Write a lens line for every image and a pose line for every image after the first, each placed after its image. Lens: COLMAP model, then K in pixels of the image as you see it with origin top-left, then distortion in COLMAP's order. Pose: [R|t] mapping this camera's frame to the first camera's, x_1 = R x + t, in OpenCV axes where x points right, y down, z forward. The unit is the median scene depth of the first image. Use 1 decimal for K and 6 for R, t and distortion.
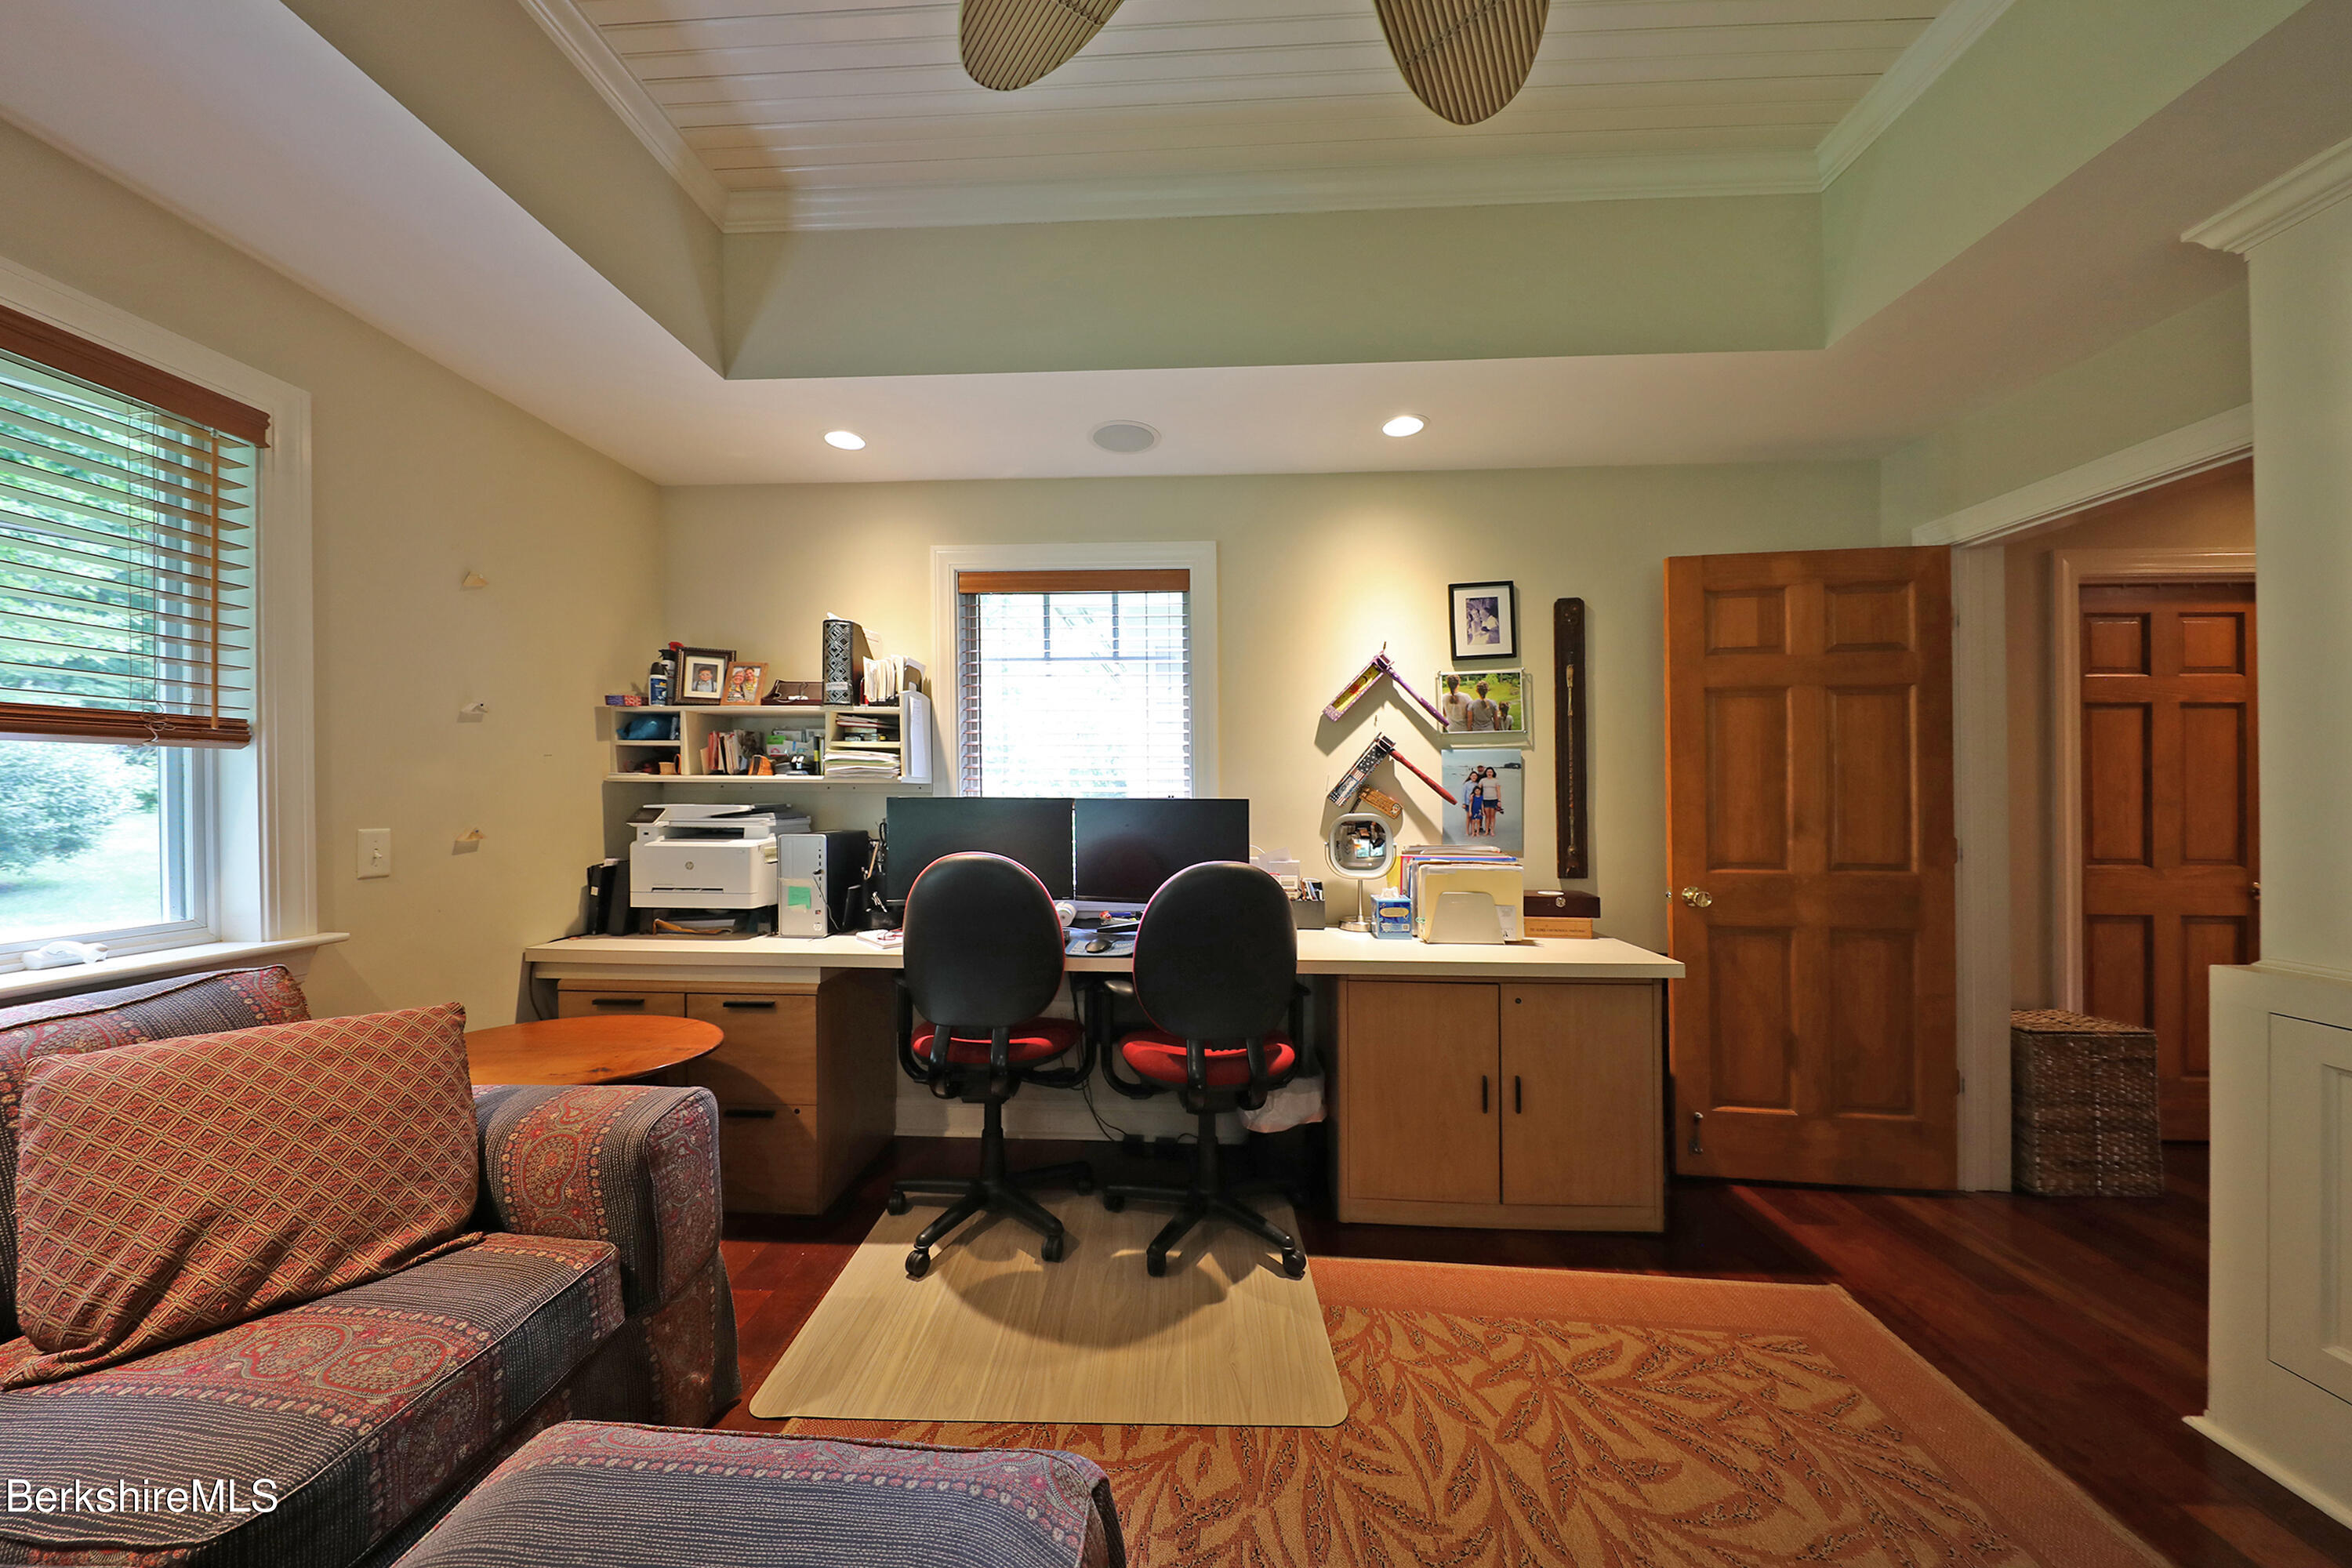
lens RADIAL K [[772.9, 0, 1191.7], [0, 772.9, 786.5], [0, 0, 1]] dist [-0.001930, -0.000189]
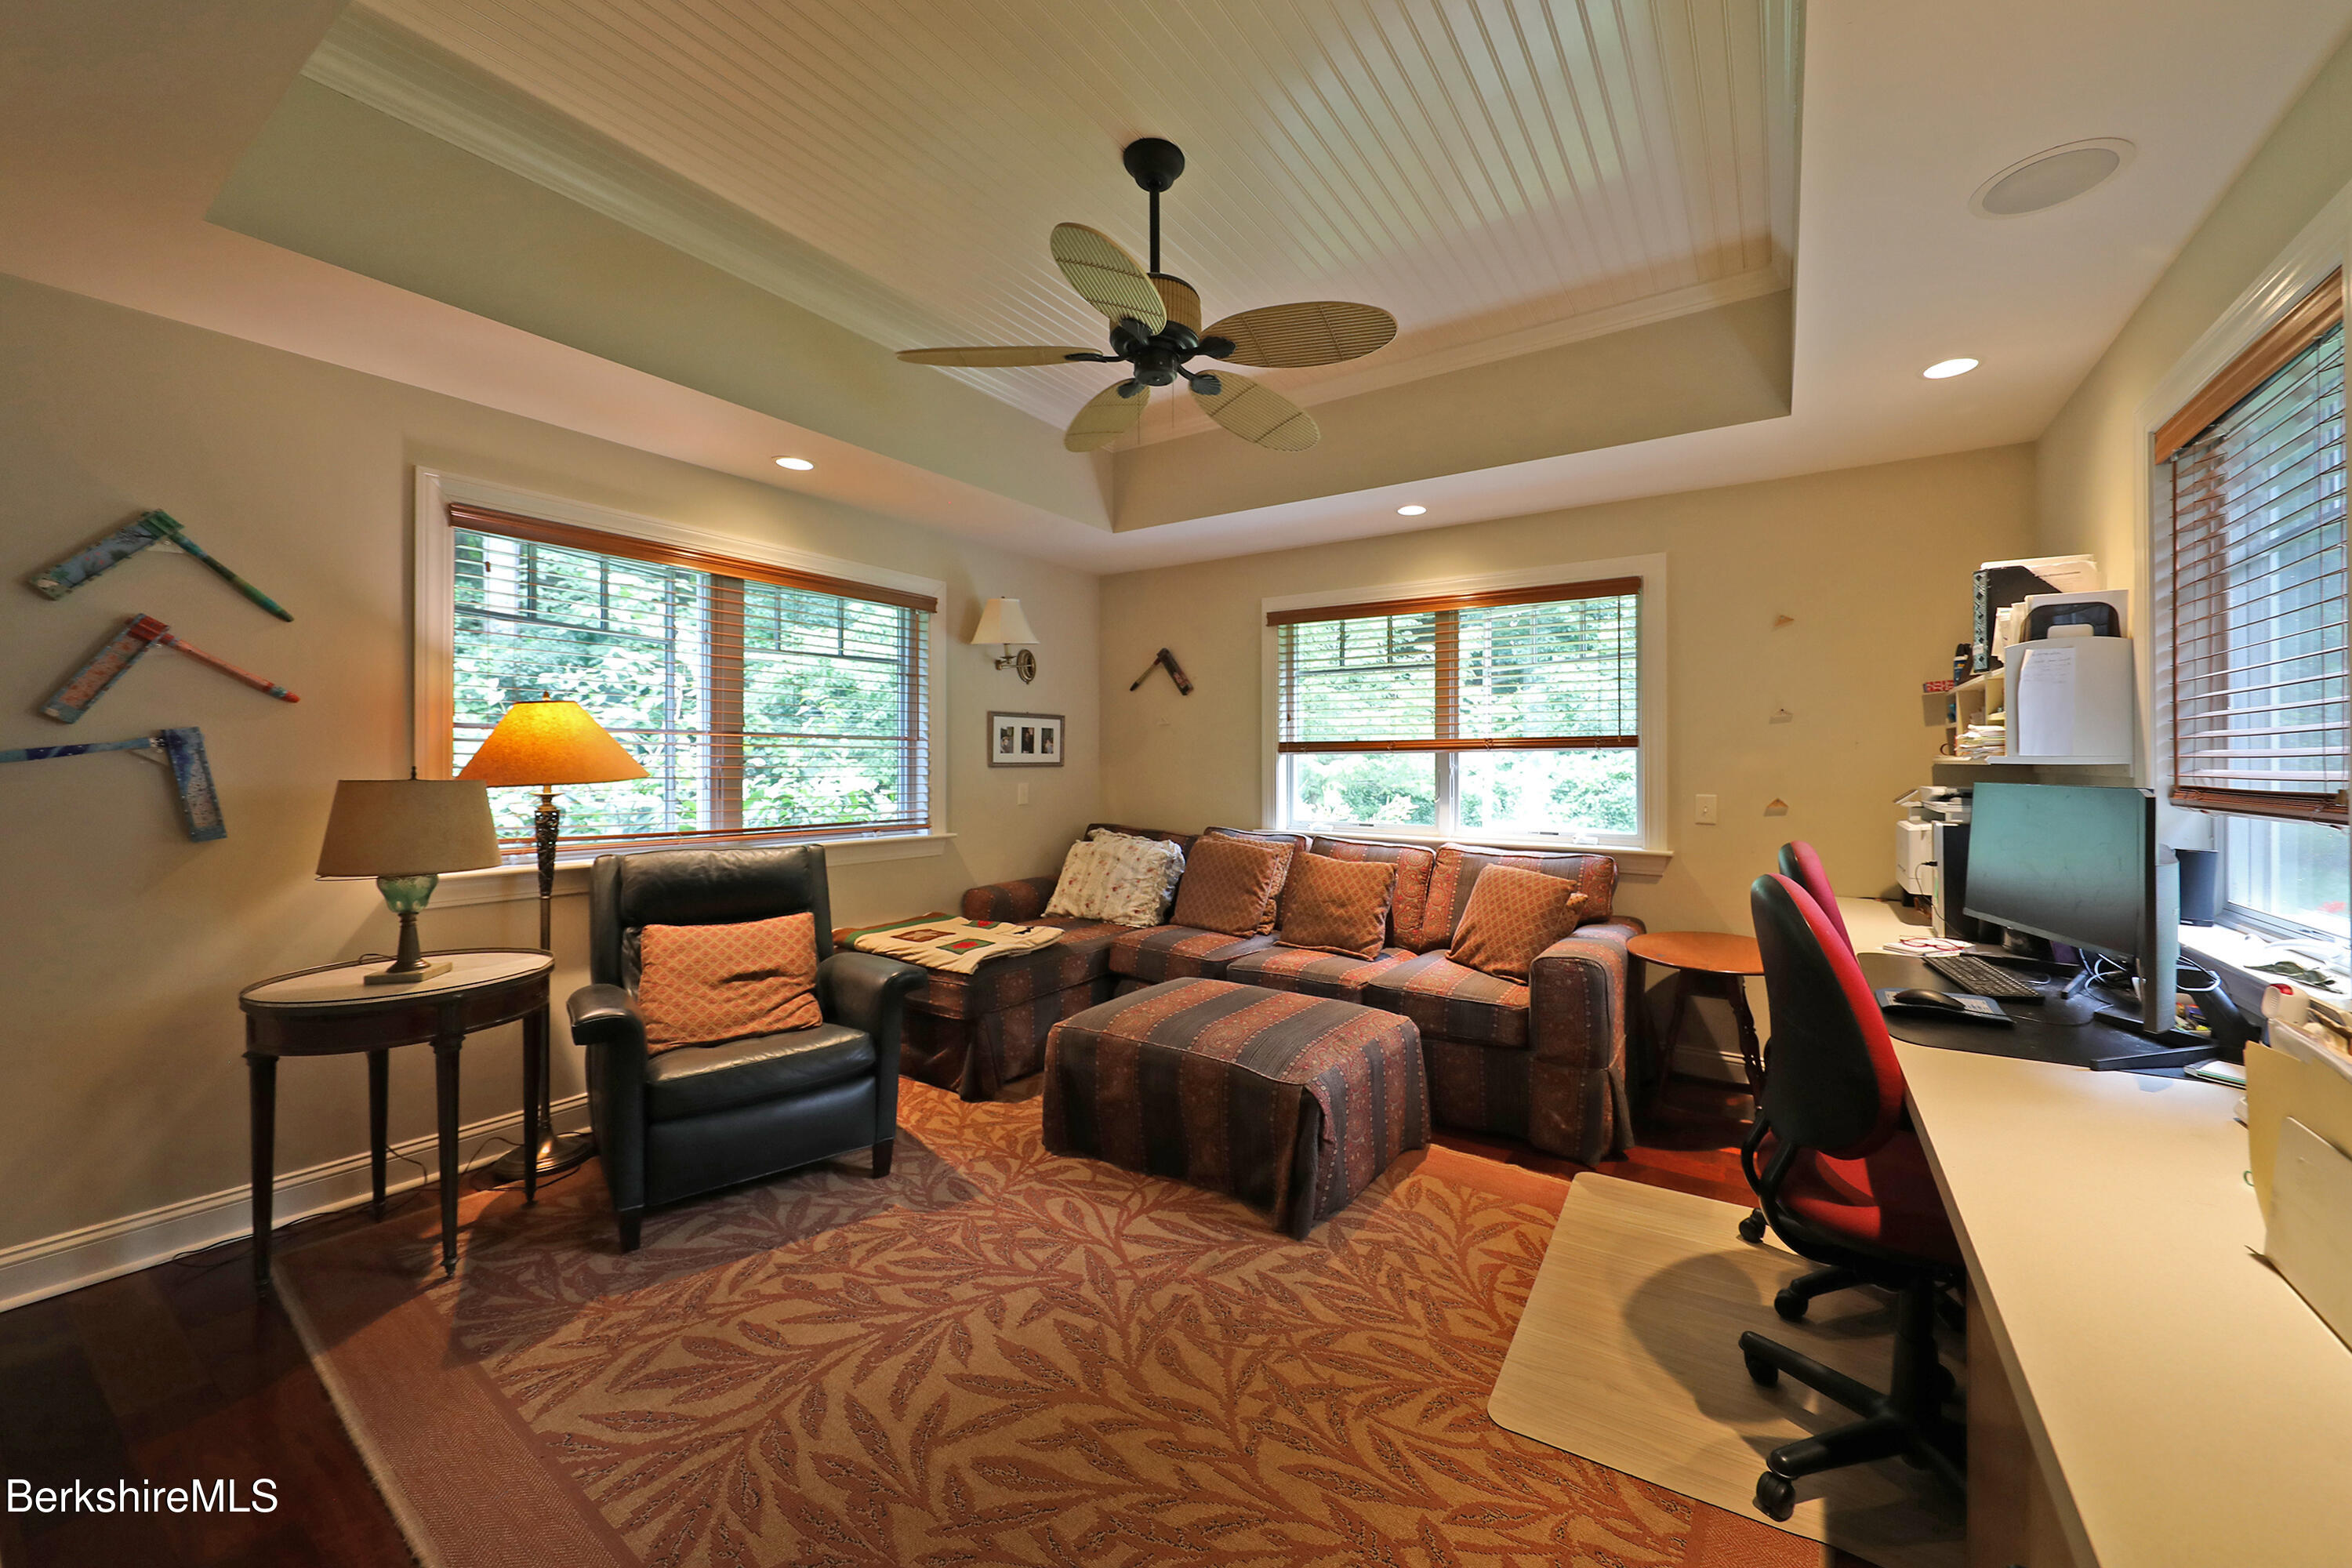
lens RADIAL K [[910.4, 0, 1183.4], [0, 910.4, 773.0], [0, 0, 1]] dist [0.000607, -0.000055]
pose [[-0.542844, 0.008040, -0.839795, 1.363581], [0.004946, 0.999967, 0.006376, -0.010382], [0.839819, -0.000693, -0.542866, 1.287140]]
